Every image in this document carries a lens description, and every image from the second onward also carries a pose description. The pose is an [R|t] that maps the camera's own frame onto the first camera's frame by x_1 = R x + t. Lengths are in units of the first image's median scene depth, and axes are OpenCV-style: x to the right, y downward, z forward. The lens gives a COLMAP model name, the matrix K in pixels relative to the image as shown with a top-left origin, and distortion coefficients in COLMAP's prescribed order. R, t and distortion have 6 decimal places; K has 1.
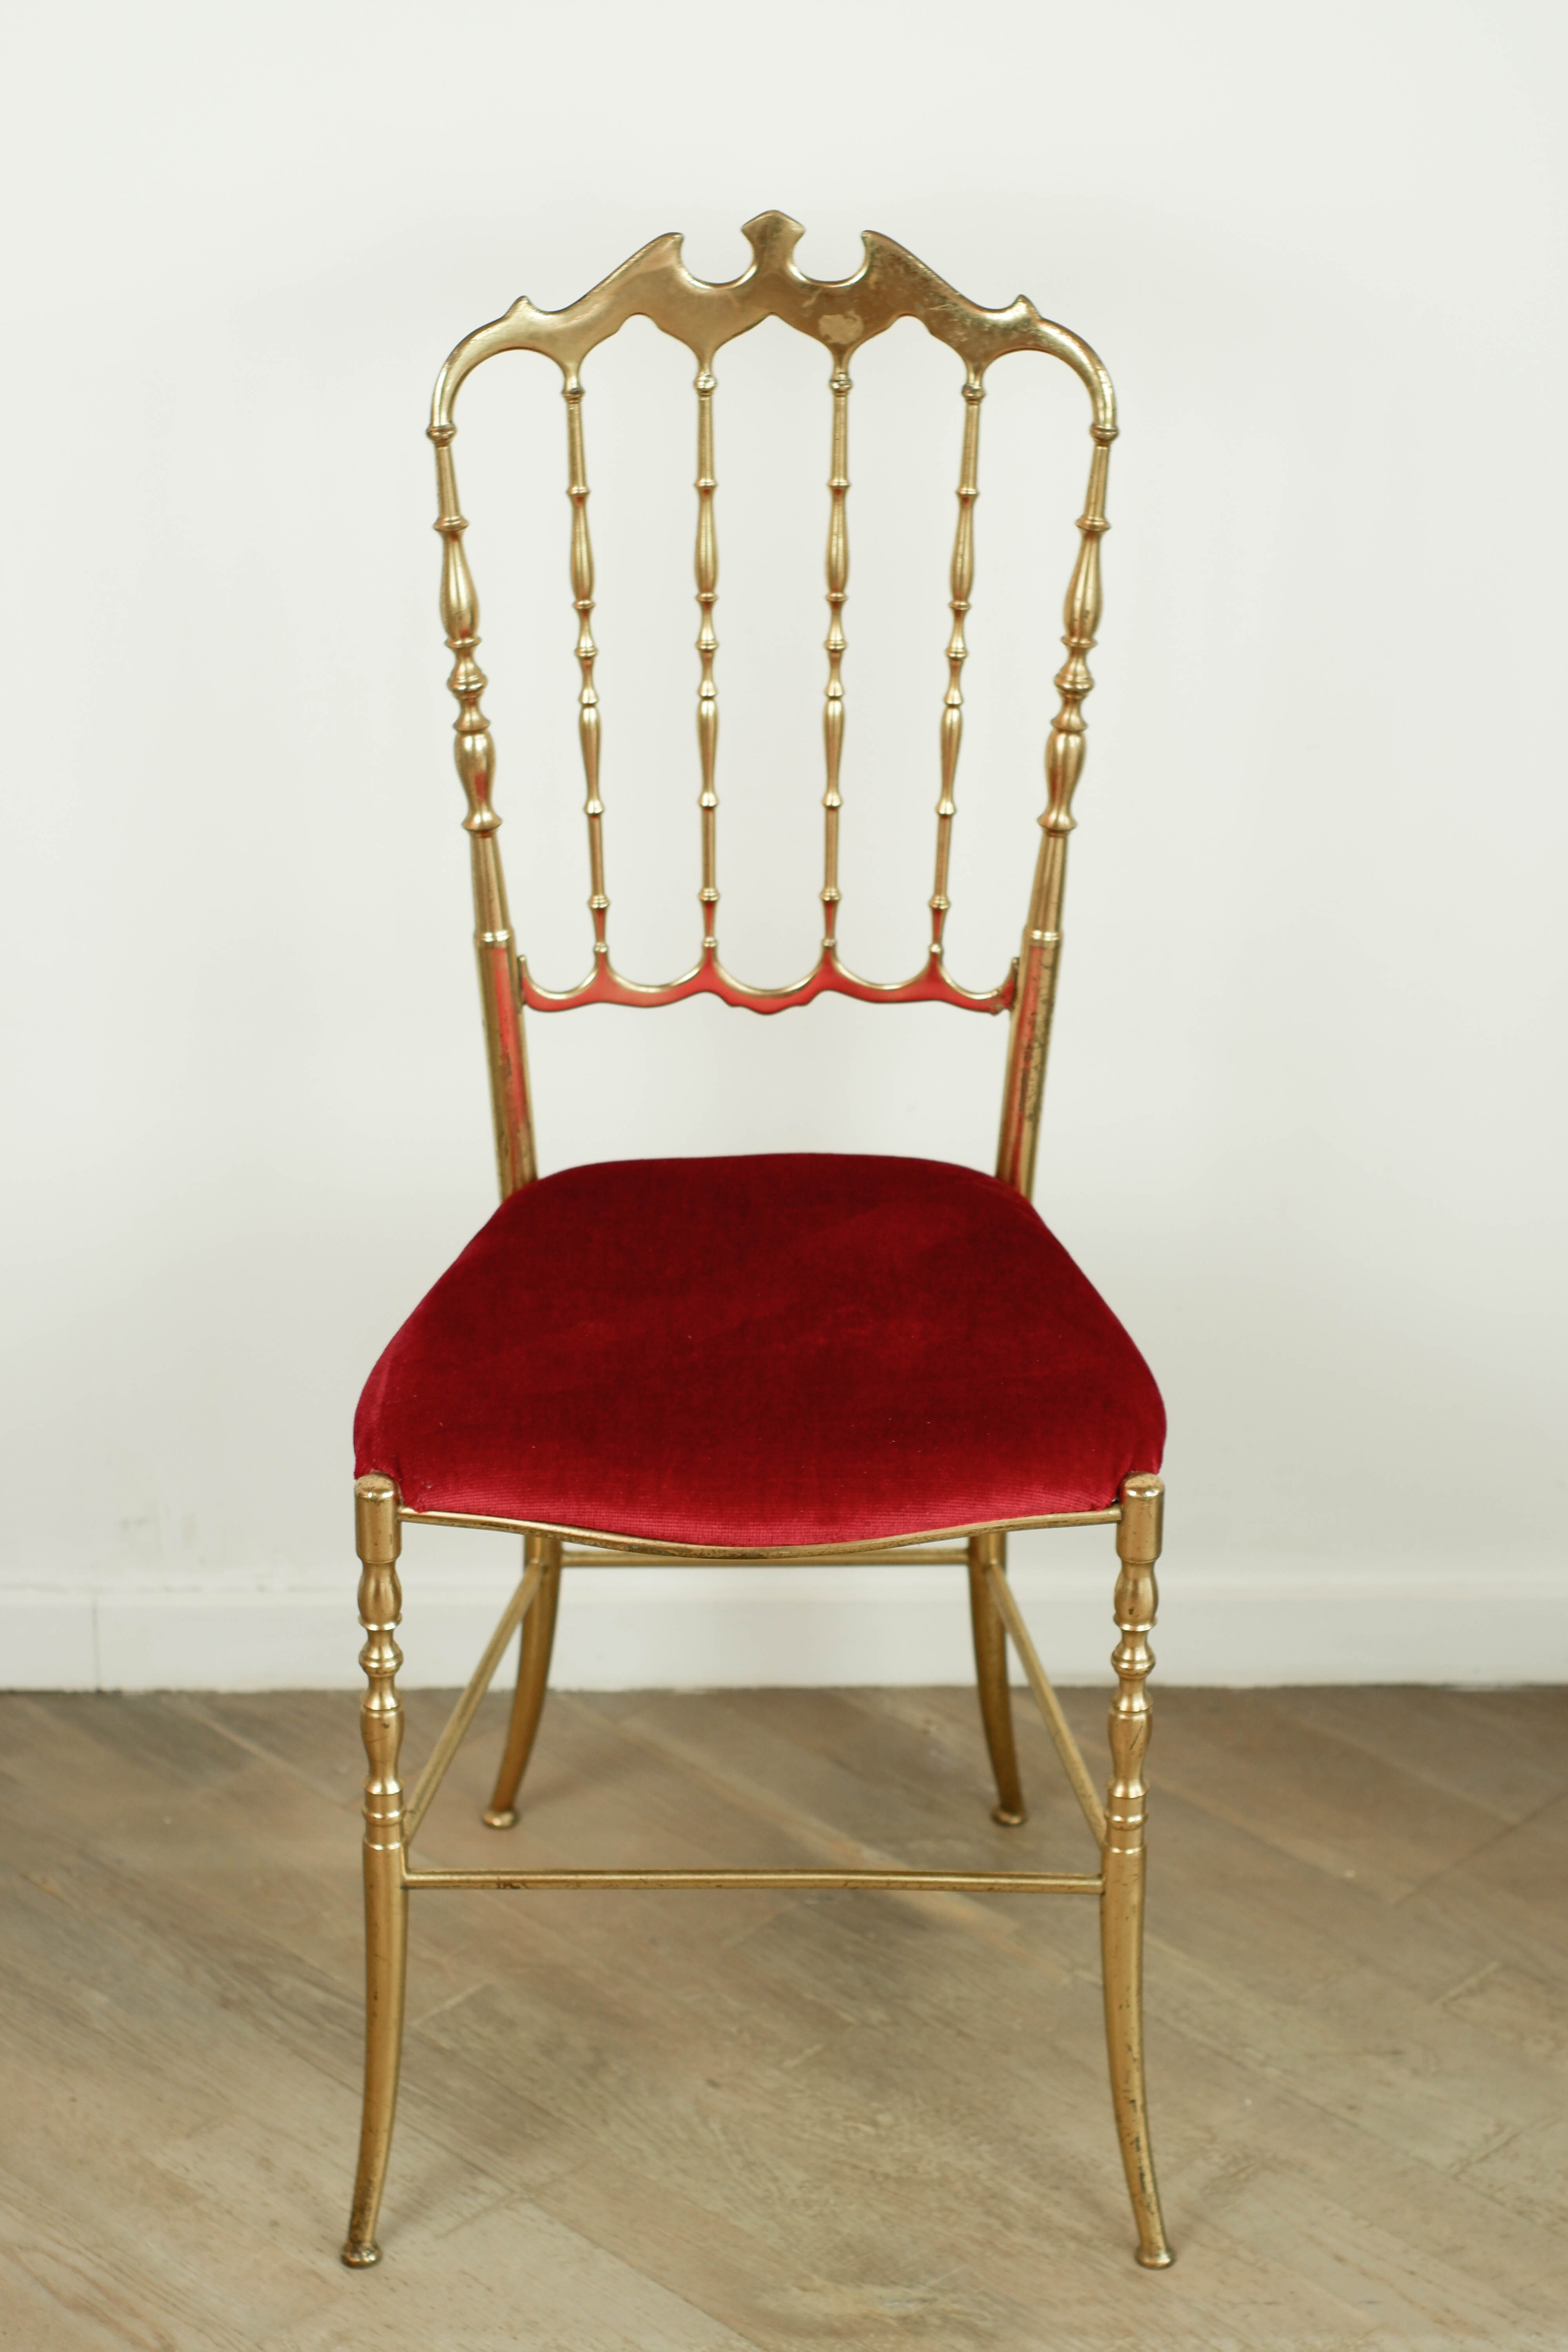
lens RADIAL K [[5393.0, 0, 778.9], [0, 5393.0, 1169.7], [0, 0, 1]] dist [-0.017436, 0.000000]
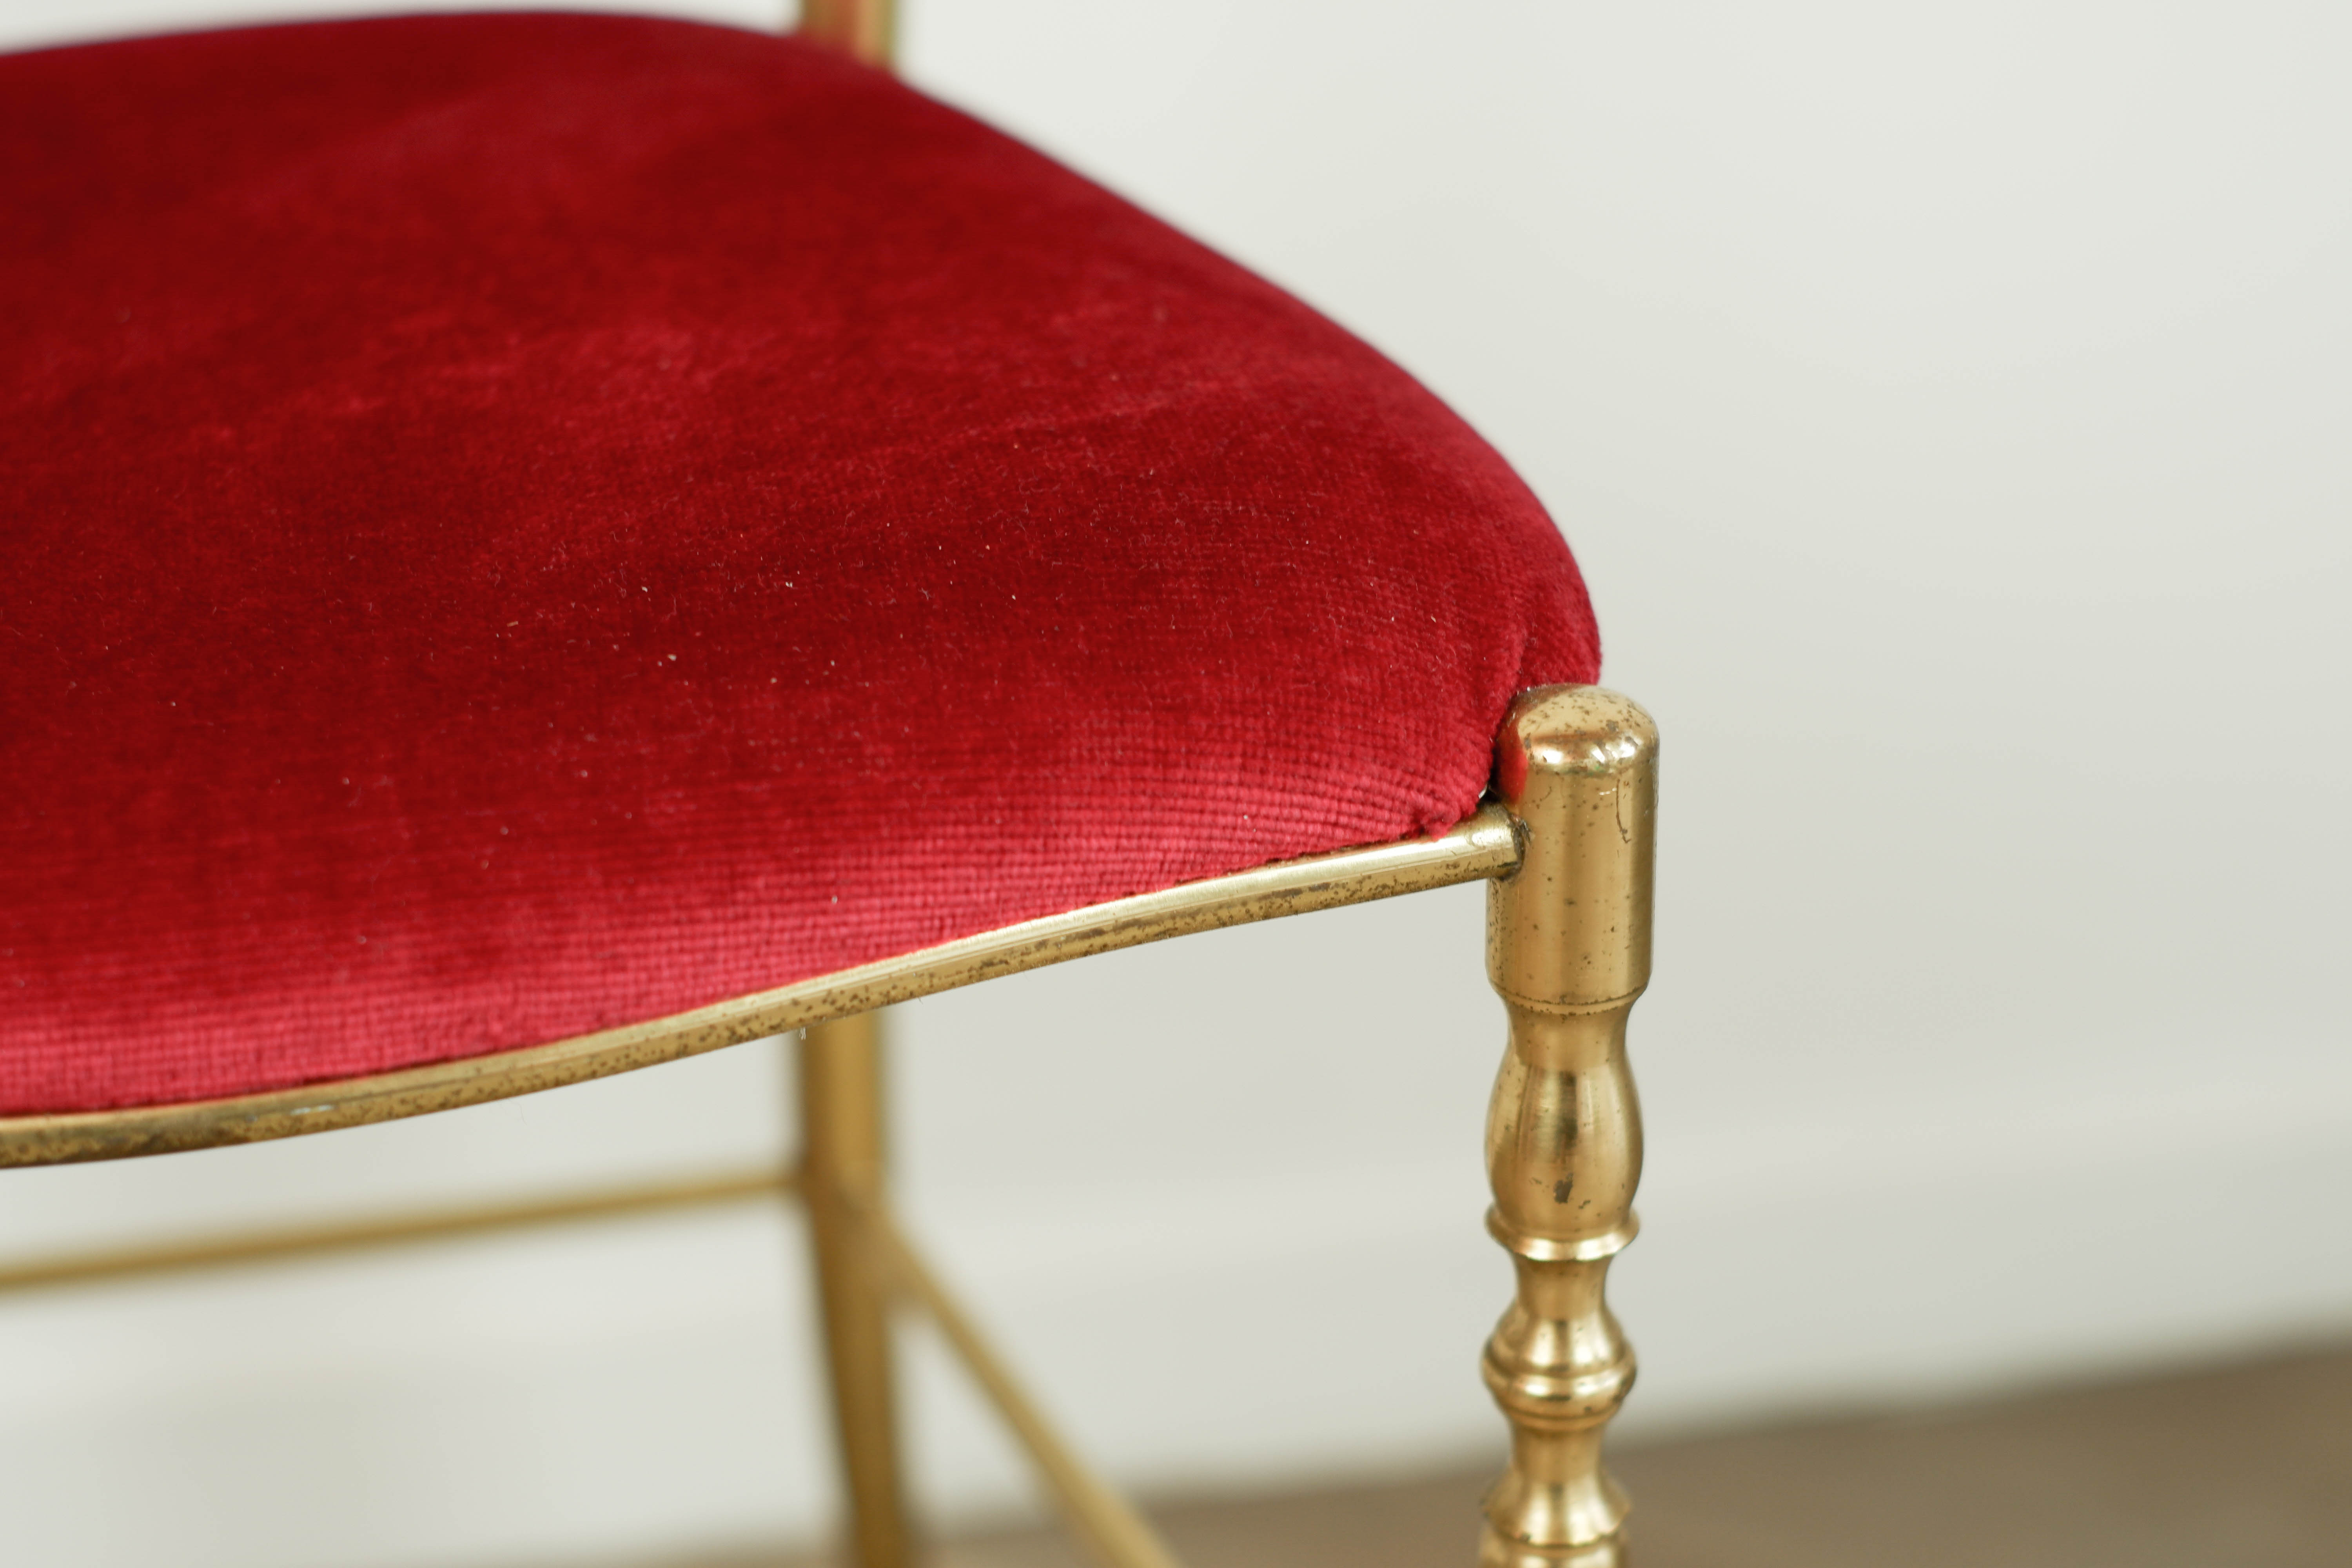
lens RADIAL K [[5393.0, 0, 1180.4], [0, 5393.0, 788.8], [0, 0, 1]] dist [-0.017436, 0.000000]
pose [[0.977394, -0.102180, 0.185095, -0.004622], [0.109401, 0.993569, -0.029201, 0.067092], [-0.180921, 0.048791, 0.982287, 0.724542]]
